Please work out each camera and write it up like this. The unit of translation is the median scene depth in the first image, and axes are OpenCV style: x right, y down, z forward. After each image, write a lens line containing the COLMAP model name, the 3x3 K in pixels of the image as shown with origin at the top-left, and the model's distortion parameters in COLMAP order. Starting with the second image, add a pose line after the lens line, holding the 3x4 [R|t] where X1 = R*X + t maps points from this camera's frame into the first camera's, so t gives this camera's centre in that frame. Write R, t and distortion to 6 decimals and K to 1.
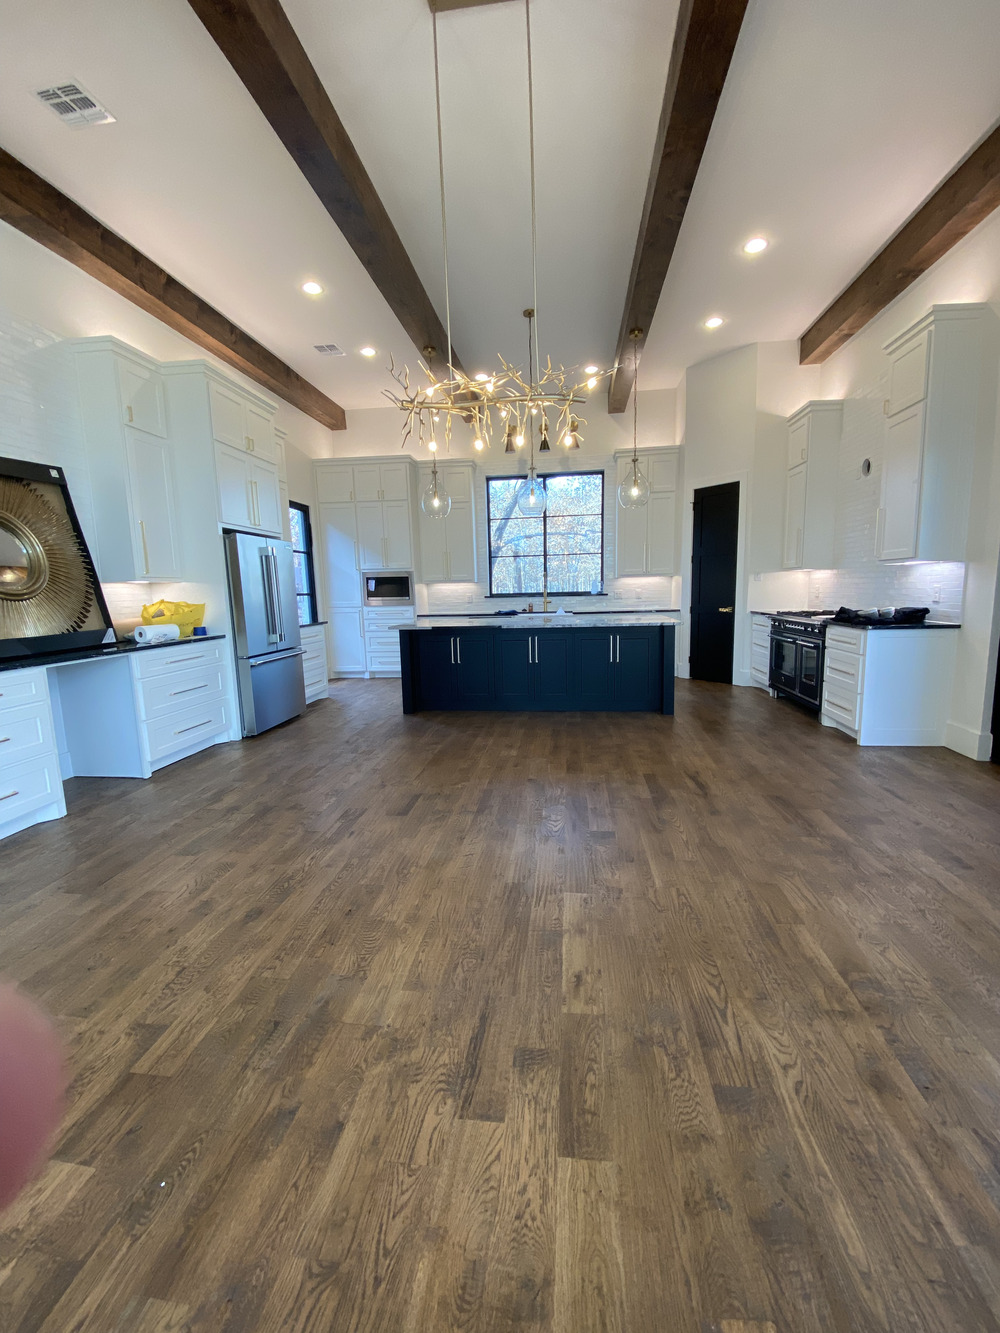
lens RADIAL K [[538.3, 0, 507.0], [0, 538.3, 666.8], [0, 0, 1]] dist [-0.000831, -0.011046]
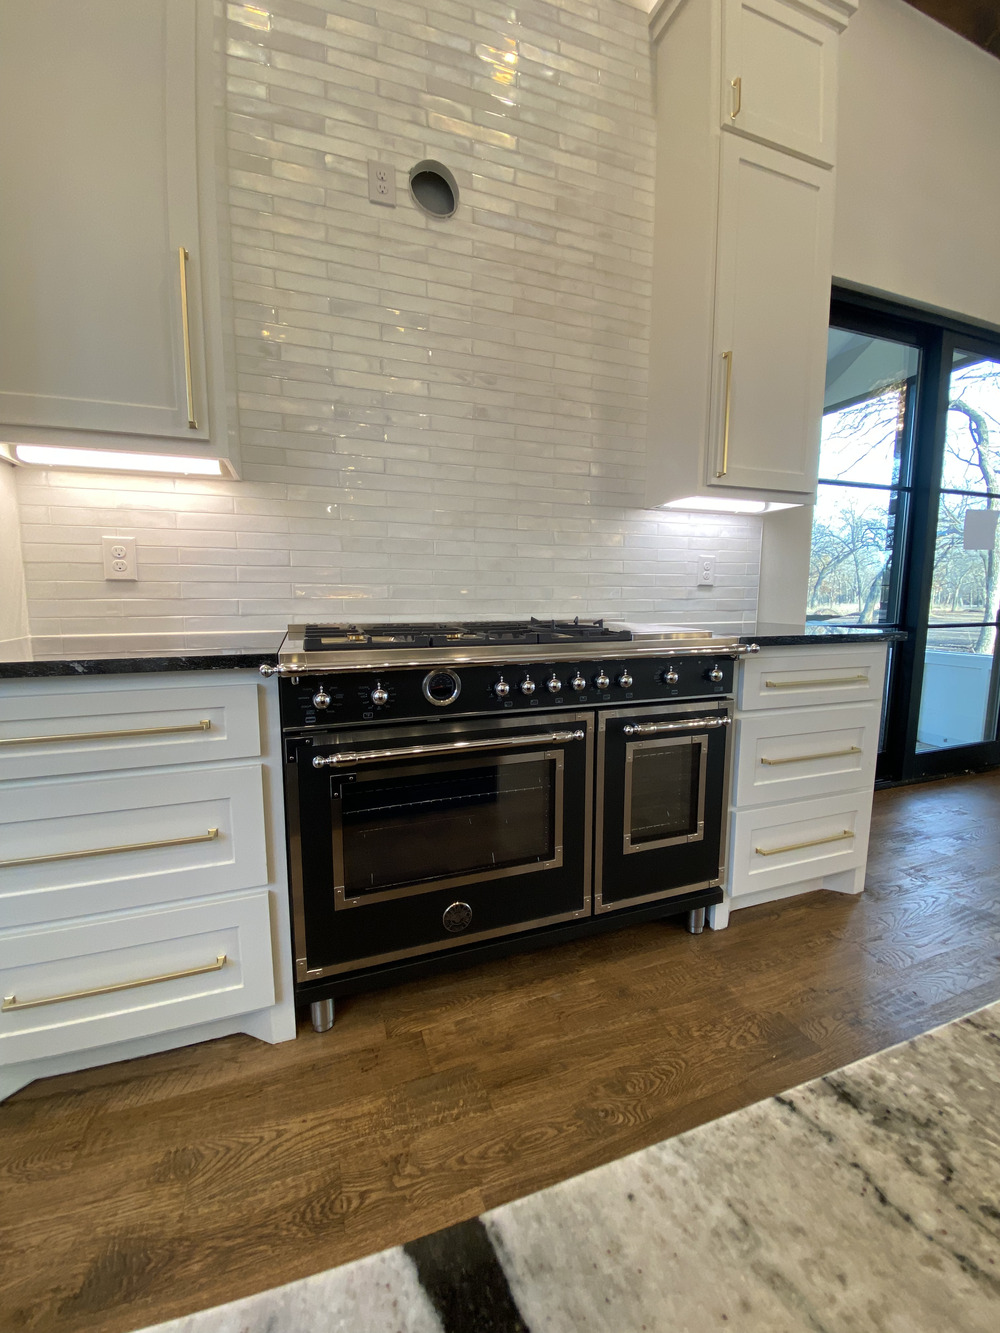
lens RADIAL K [[538.3, 0, 509.7], [0, 538.3, 660.4], [0, 0, 1]] dist [-0.000831, -0.011046]
pose [[-0.438523, -0.100793, 0.893050, 0.462791], [0.134941, 0.975042, 0.176308, -0.201466], [-0.888531, 0.197824, -0.413978, 1.657494]]
